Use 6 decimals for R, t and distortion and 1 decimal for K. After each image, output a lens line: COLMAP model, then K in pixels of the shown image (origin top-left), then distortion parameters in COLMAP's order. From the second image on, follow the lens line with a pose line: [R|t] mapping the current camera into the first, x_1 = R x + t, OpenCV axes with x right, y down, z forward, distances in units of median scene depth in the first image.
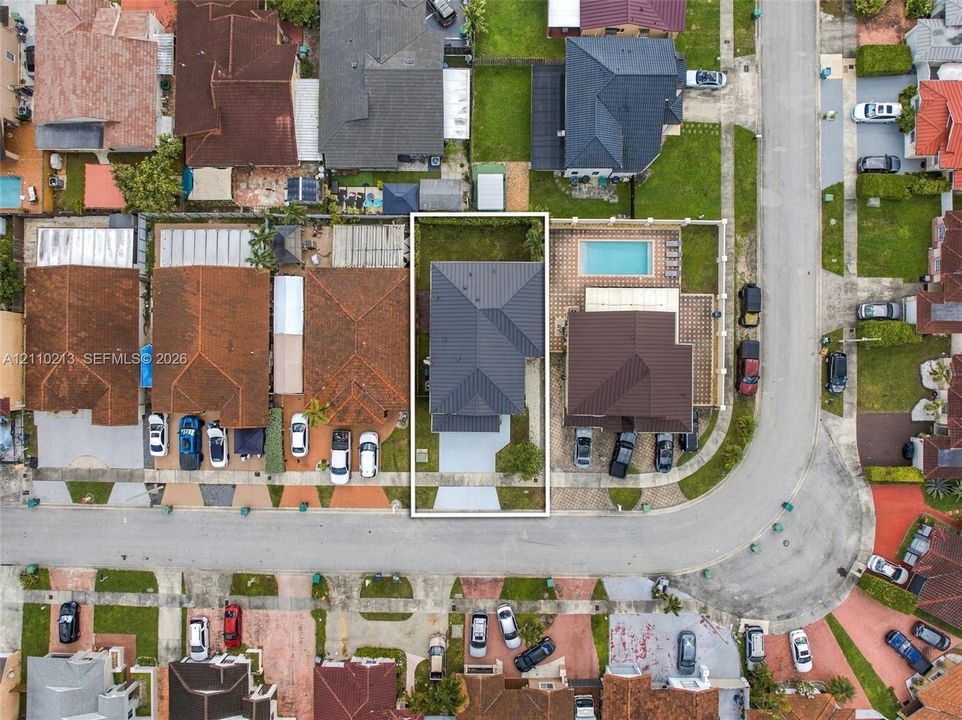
lens RADIAL K [[668.7, 0, 481.0], [0, 668.7, 360.0], [0, 0, 1]] dist [-0.042054, 0.001086]
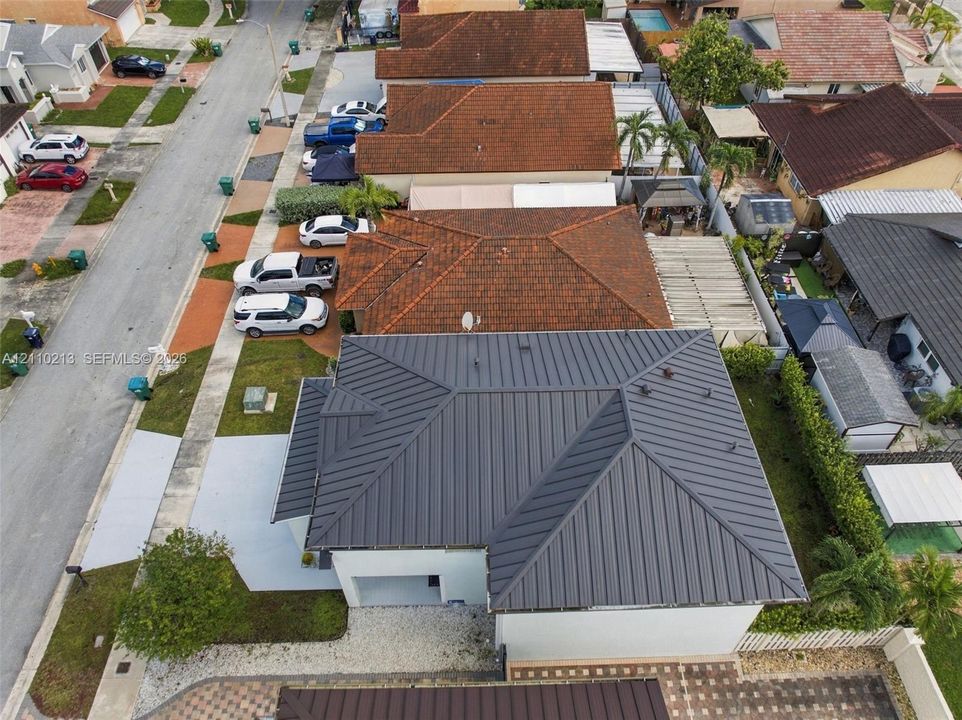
lens RADIAL K [[668.7, 0, 481.0], [0, 668.7, 360.0], [0, 0, 1]] dist [-0.042054, 0.001086]
pose [[0.030955, 0.736048, -0.676221, 0.195637], [-0.999460, 0.030244, -0.012832, 0.001187], [0.011007, 0.676253, 0.736587, 0.652098]]
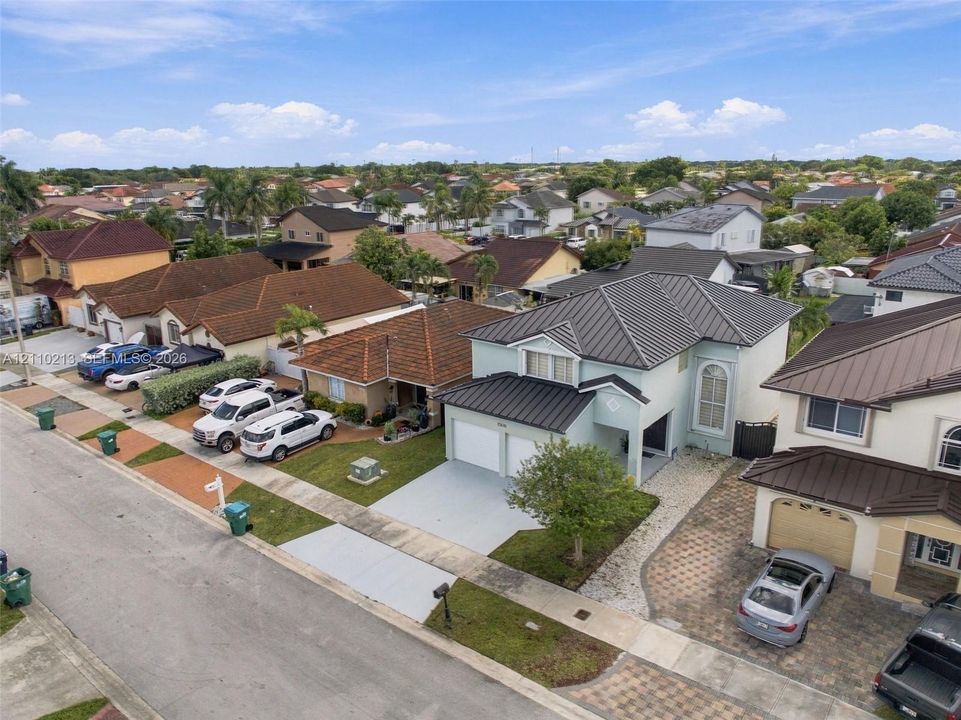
lens RADIAL K [[668.0, 0, 480.5], [0, 668.0, 360.0], [0, 0, 1]] dist [-0.042054, 0.001086]
pose [[0.793754, 0.176721, -0.582000, 0.192437], [-0.608212, 0.239659, -0.756731, 0.393339], [0.005751, 0.954638, 0.297714, 0.807983]]
